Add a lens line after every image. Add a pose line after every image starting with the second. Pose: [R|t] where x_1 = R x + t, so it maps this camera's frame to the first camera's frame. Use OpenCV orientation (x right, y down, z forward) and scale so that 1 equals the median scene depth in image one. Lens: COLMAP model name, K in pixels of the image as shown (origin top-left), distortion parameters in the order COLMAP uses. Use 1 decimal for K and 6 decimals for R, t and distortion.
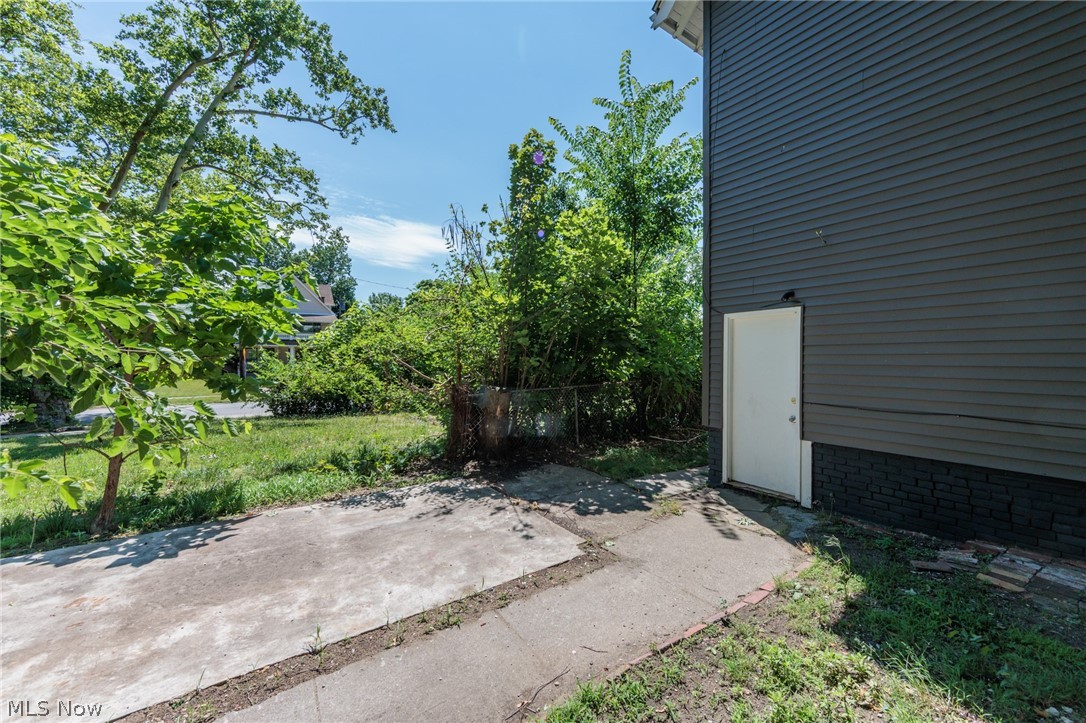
lens RADIAL K [[428.3, 0, 544.4], [0, 428.3, 360.7], [0, 0, 1]] dist [-0.001635, 0.000016]
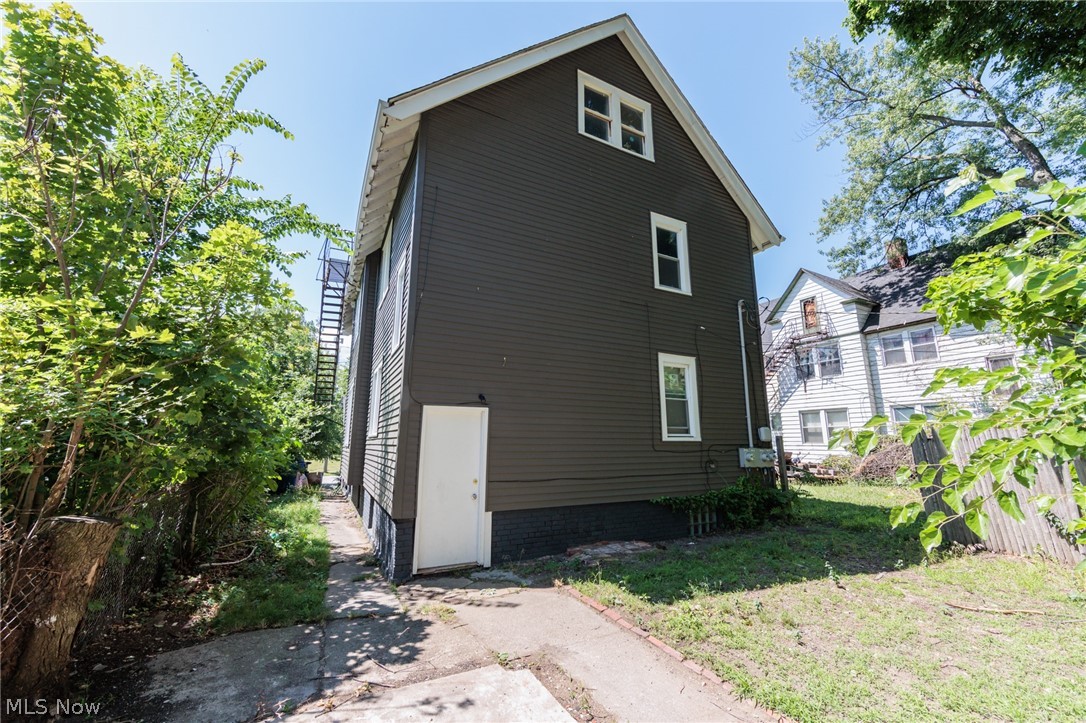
lens RADIAL K [[428.3, 0, 545.0], [0, 428.3, 358.1], [0, 0, 1]] dist [-0.001635, 0.000016]
pose [[0.107139, 0.204425, 0.973001, -0.697737], [0.005598, 0.978495, -0.206196, -0.001157], [-0.994228, 0.027539, 0.103690, 0.655204]]
